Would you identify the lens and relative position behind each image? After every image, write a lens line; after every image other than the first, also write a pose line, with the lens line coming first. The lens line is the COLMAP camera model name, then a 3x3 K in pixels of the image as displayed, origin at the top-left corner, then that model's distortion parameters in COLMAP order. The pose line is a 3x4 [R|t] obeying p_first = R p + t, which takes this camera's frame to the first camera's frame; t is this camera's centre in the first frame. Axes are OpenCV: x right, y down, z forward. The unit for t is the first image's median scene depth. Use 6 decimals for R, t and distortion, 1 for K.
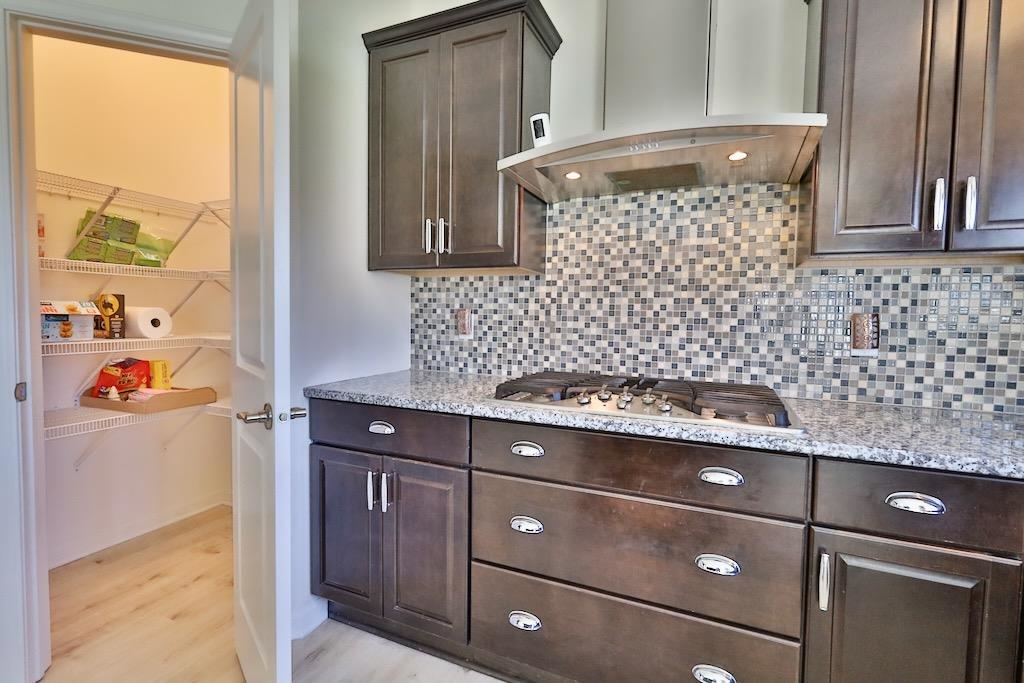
lens RADIAL K [[472.5, 0, 517.1], [0, 472.5, 340.2], [0, 0, 1]] dist [-0.001982, 0.001375]
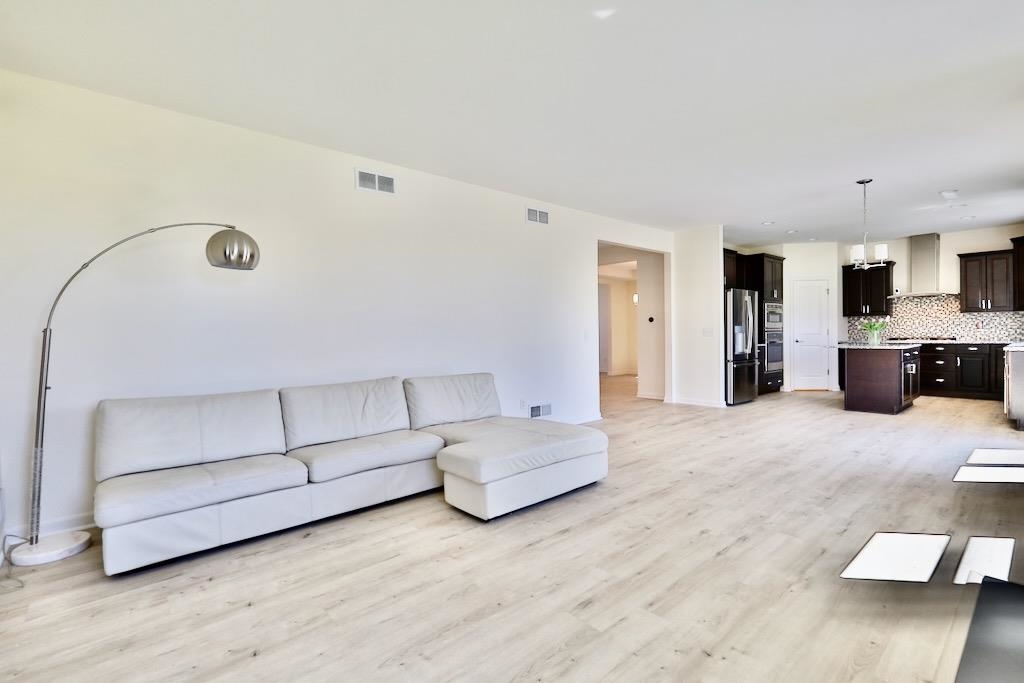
lens RADIAL K [[472.5, 0, 511.8], [0, 472.5, 336.5], [0, 0, 1]] dist [-0.001982, 0.001375]
pose [[0.902433, -0.028043, -0.429916, -1.397699], [0.007698, 0.998770, -0.048991, 0.265491], [0.430760, 0.040902, 0.901539, -4.955637]]
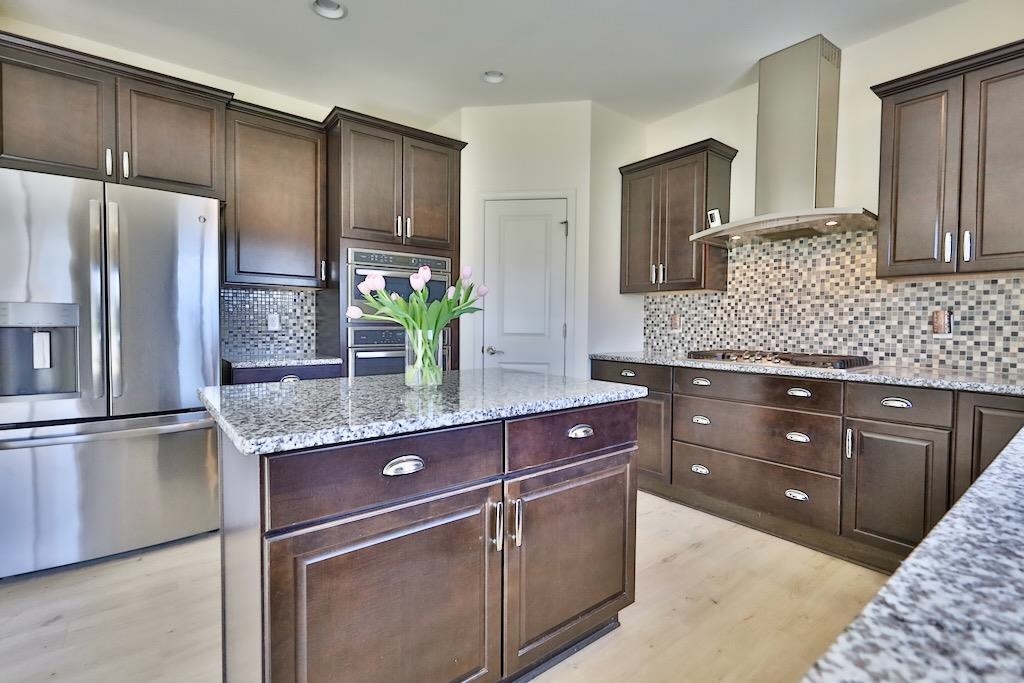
lens RADIAL K [[472.5, 0, 507.7], [0, 472.5, 336.2], [0, 0, 1]] dist [-0.001982, 0.001375]
pose [[0.875776, 0.003940, -0.482701, 0.210472], [-0.020153, 0.999393, -0.028407, 0.086945], [0.482297, 0.034606, 0.875324, -0.906909]]
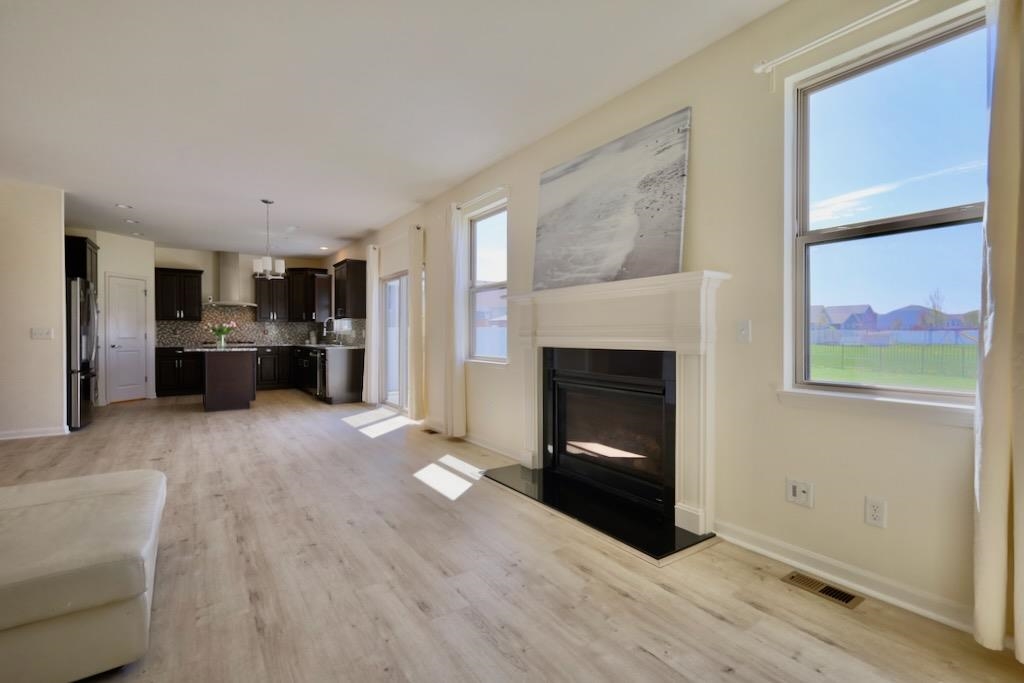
lens RADIAL K [[472.5, 0, 521.1], [0, 472.5, 340.8], [0, 0, 1]] dist [-0.001982, 0.001375]
pose [[0.522142, -0.029043, 0.852364, -2.552754], [0.055488, 0.998459, 0.000030, 0.252099], [-0.851051, 0.047280, 0.522950, -4.617172]]
